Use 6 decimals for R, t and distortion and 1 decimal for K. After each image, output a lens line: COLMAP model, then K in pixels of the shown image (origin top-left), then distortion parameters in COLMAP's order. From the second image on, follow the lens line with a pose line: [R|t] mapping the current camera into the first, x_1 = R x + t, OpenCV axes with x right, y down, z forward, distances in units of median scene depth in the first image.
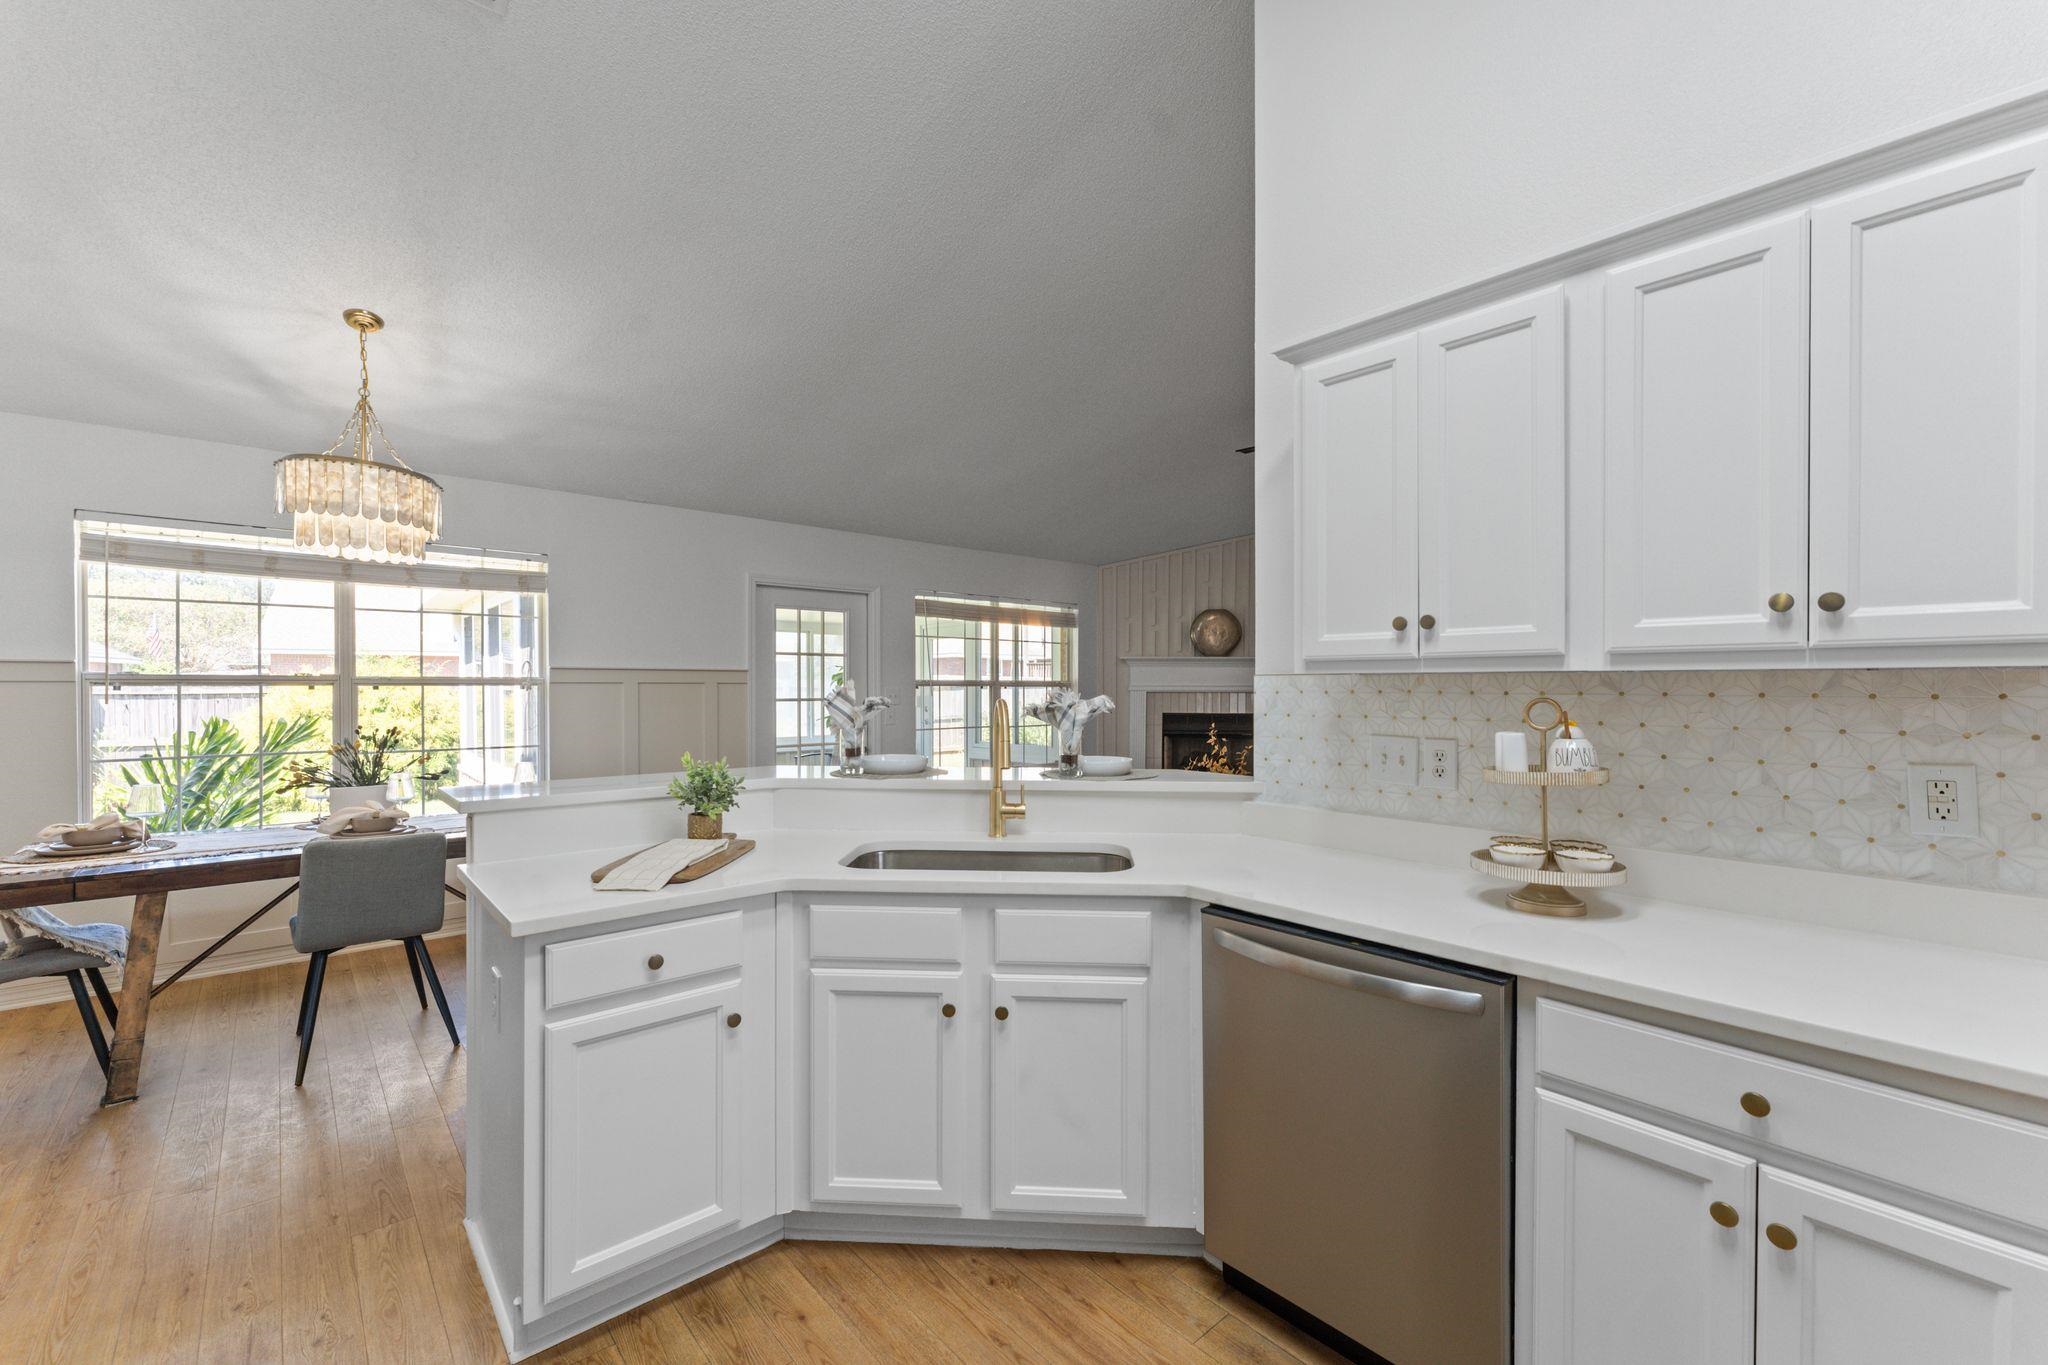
lens RADIAL K [[832.6, 0, 1016.1], [0, 832.6, 692.6], [0, 0, 1]] dist [0.005886, -0.000954]
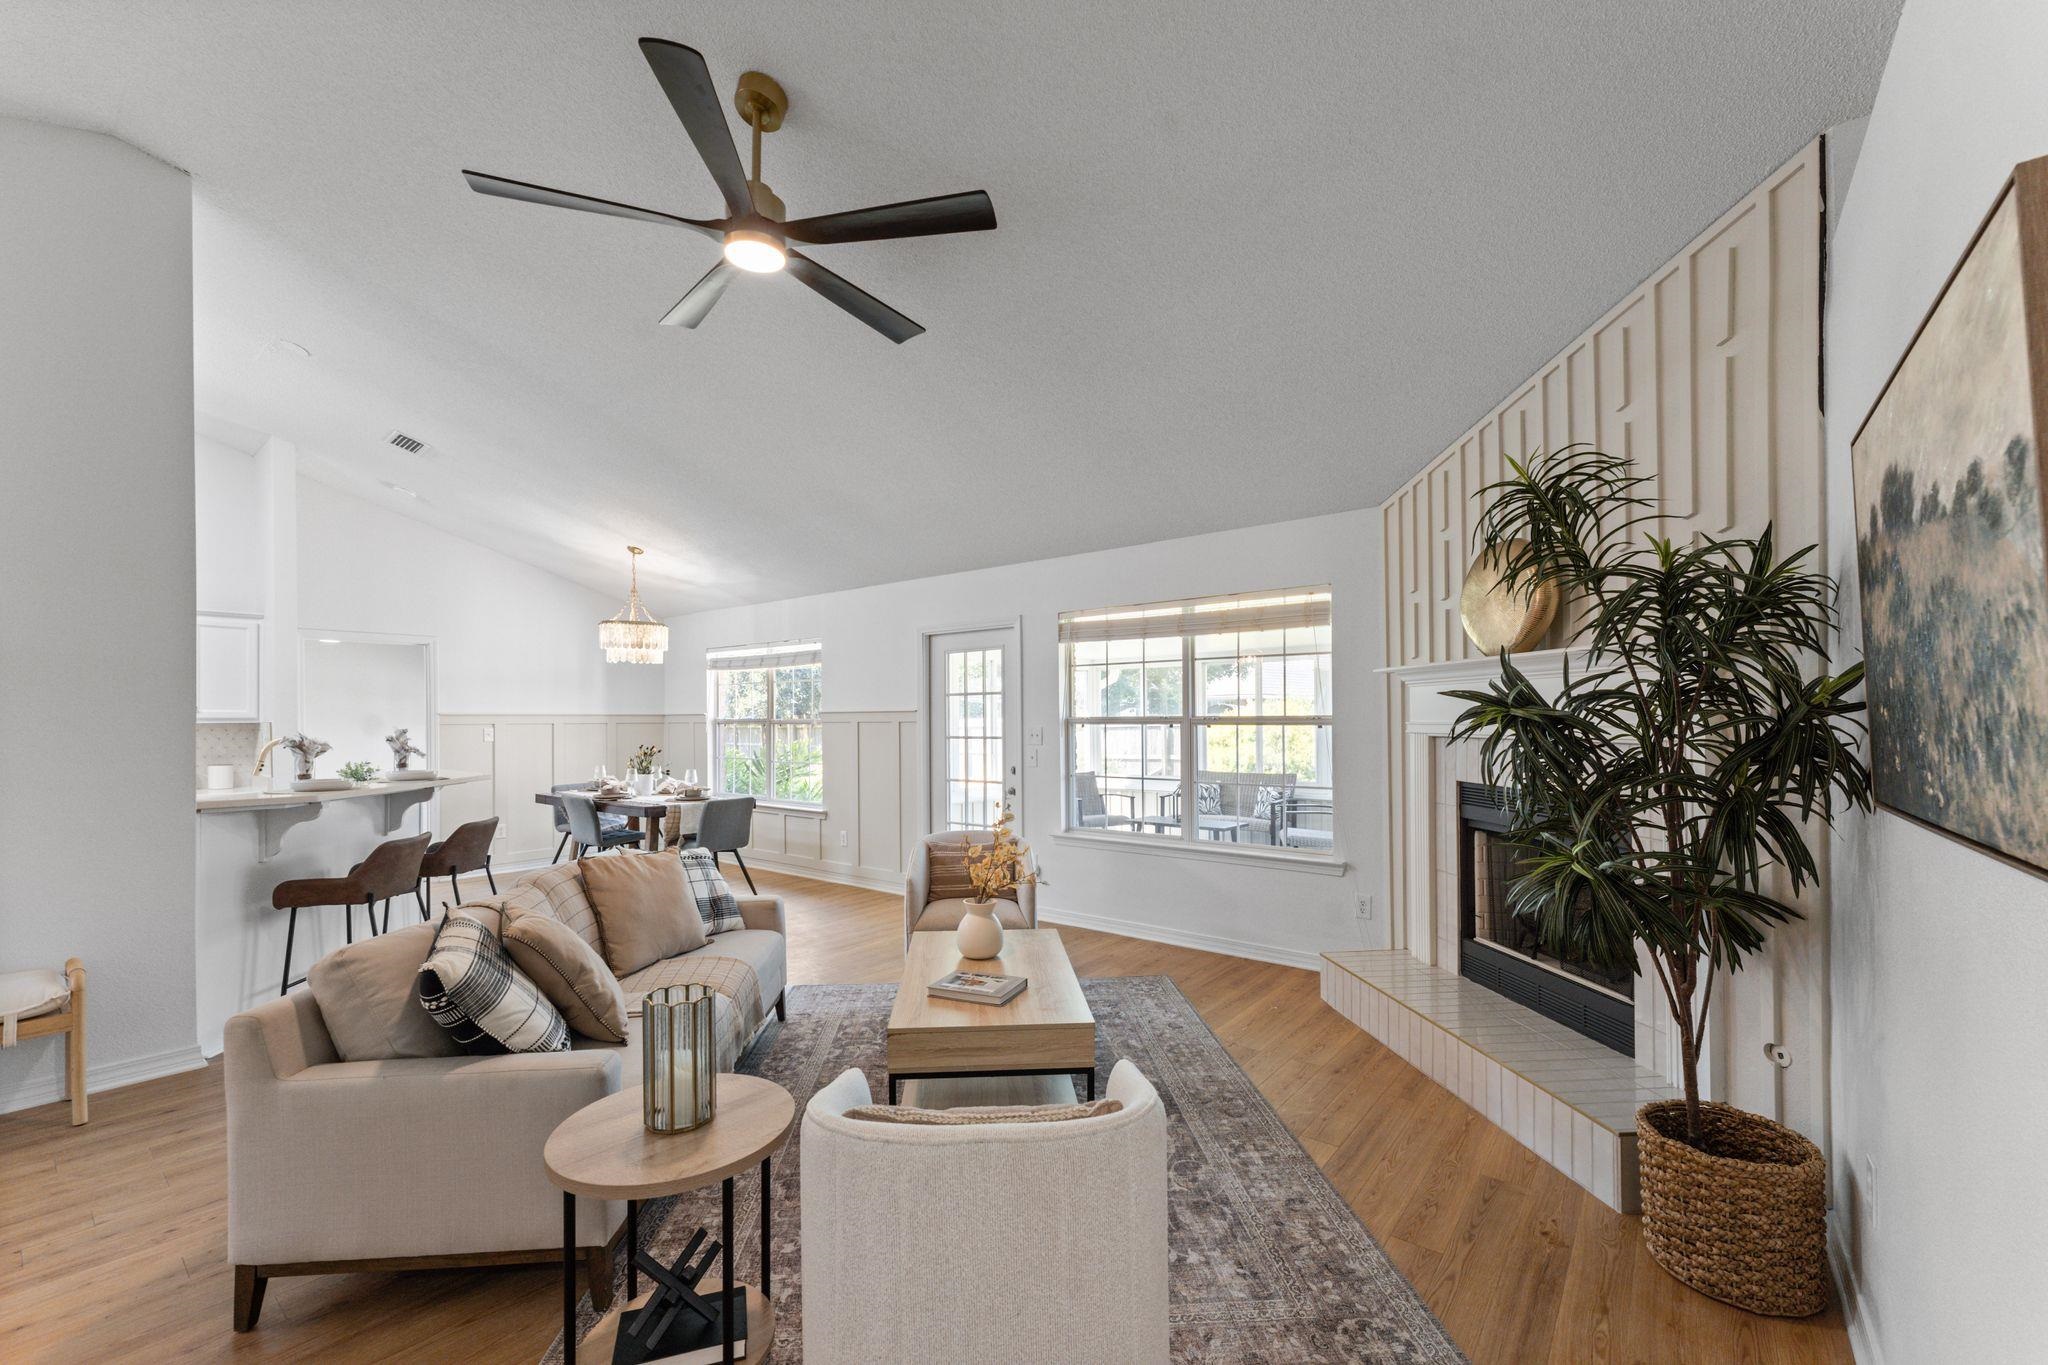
lens RADIAL K [[837.6, 0, 1017.4], [0, 837.6, 718.7], [0, 0, 1]] dist [0.000560, -0.000001]
pose [[0.153477, -0.005432, -0.988137, 1.414764], [-0.006496, 0.999958, -0.006506, -0.015453], [0.988131, 0.007418, 0.153435, 1.591847]]
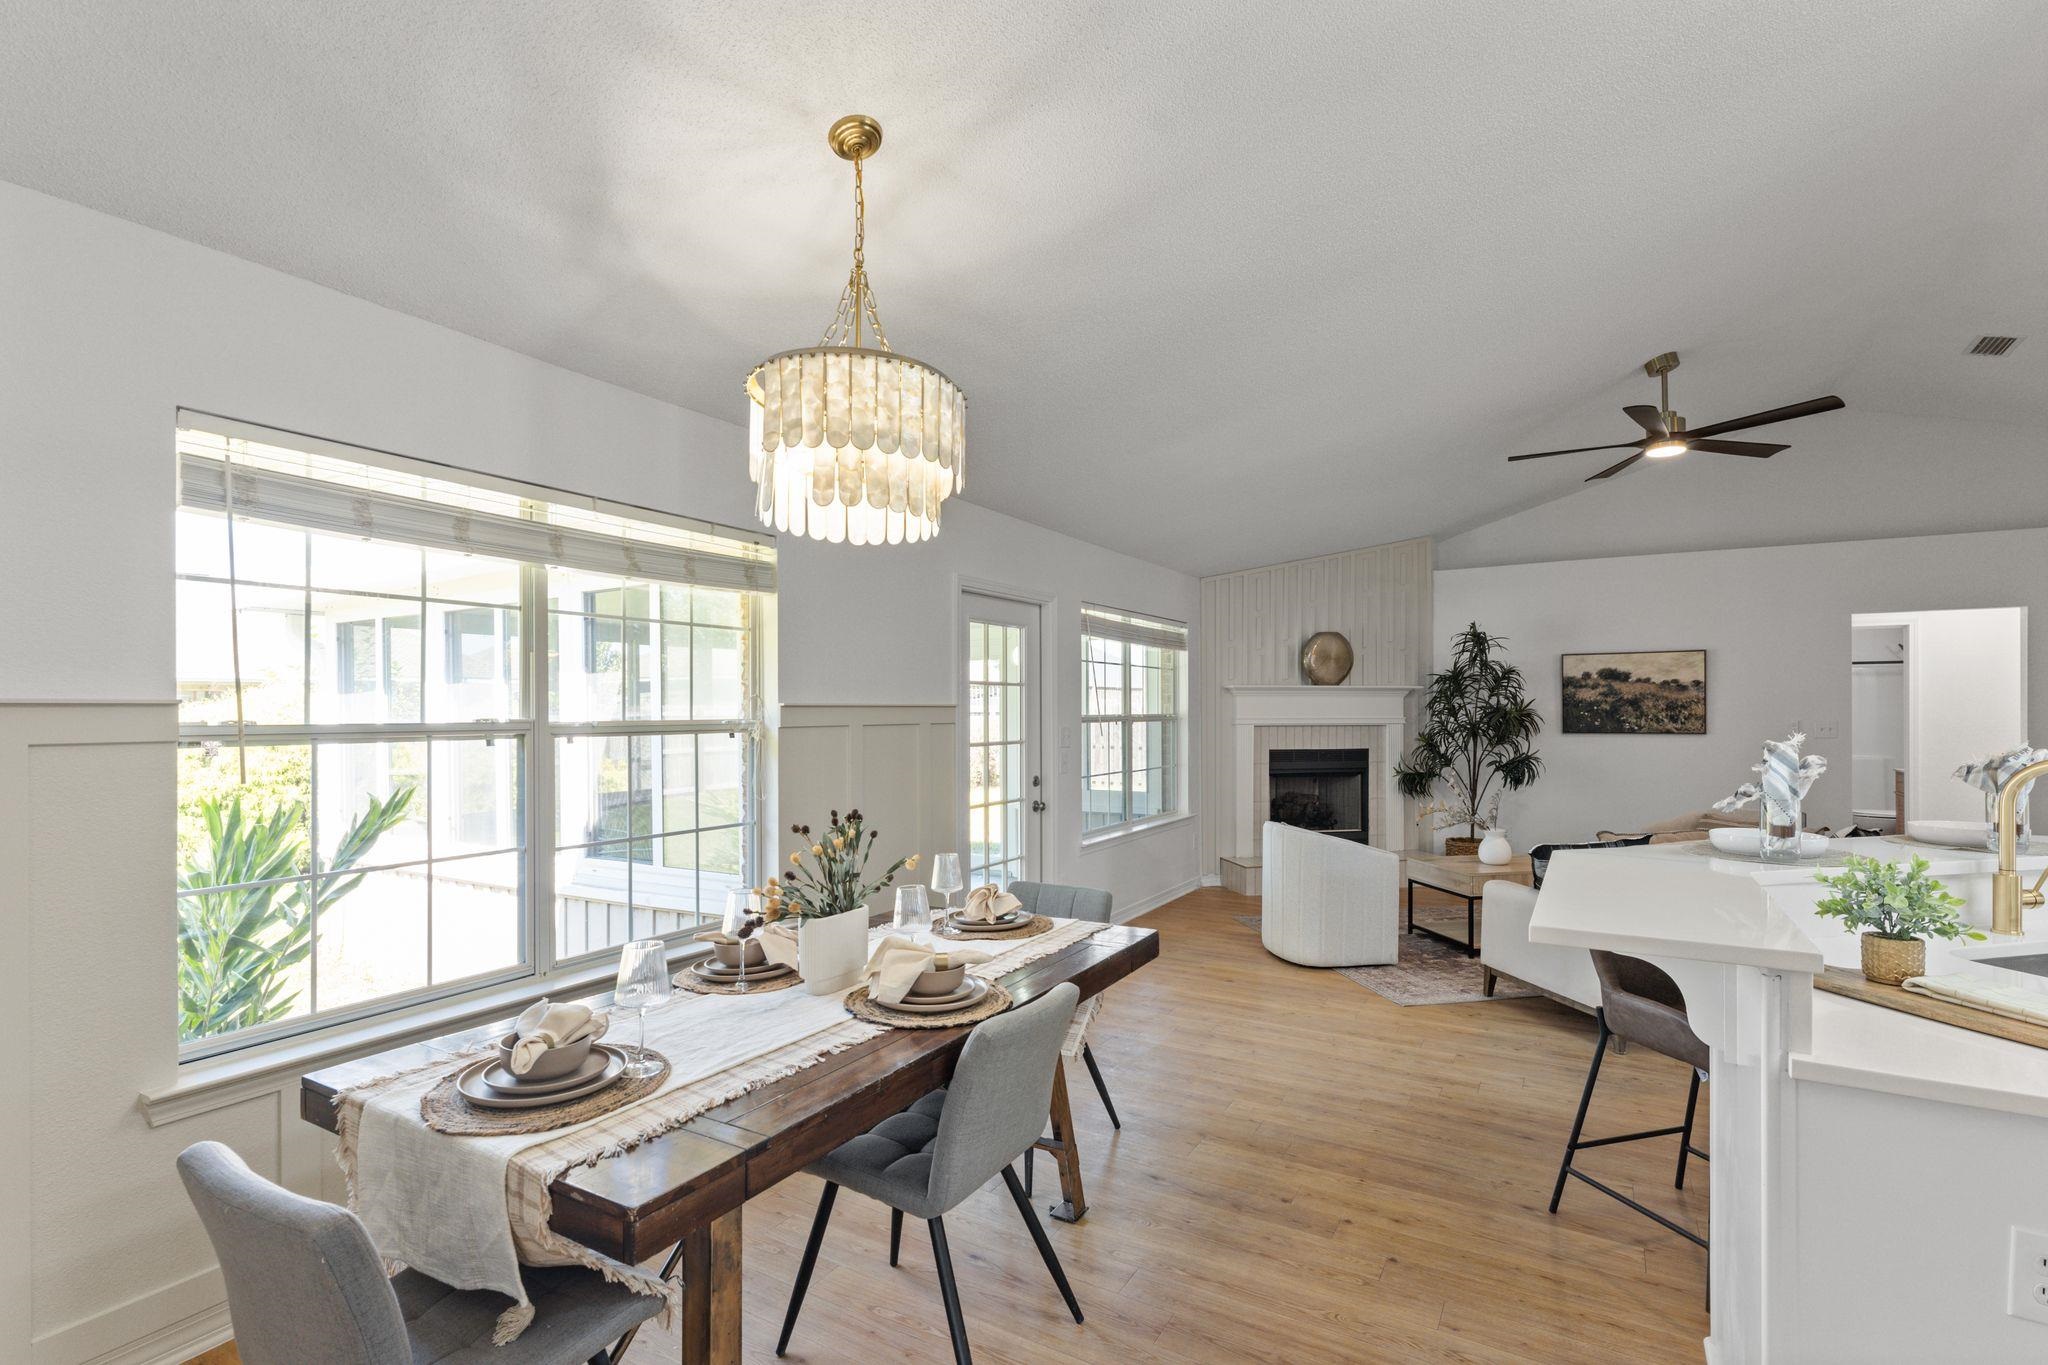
lens RADIAL K [[940.8, 0, 1024.3], [0, 940.8, 706.6], [0, 0, 1]] dist [0.000511, -0.000246]
pose [[0.955241, -0.002851, 0.295815, -0.844764], [0.006508, 0.999914, -0.011377, -0.026058], [-0.295758, 0.012793, 0.955177, 0.313633]]
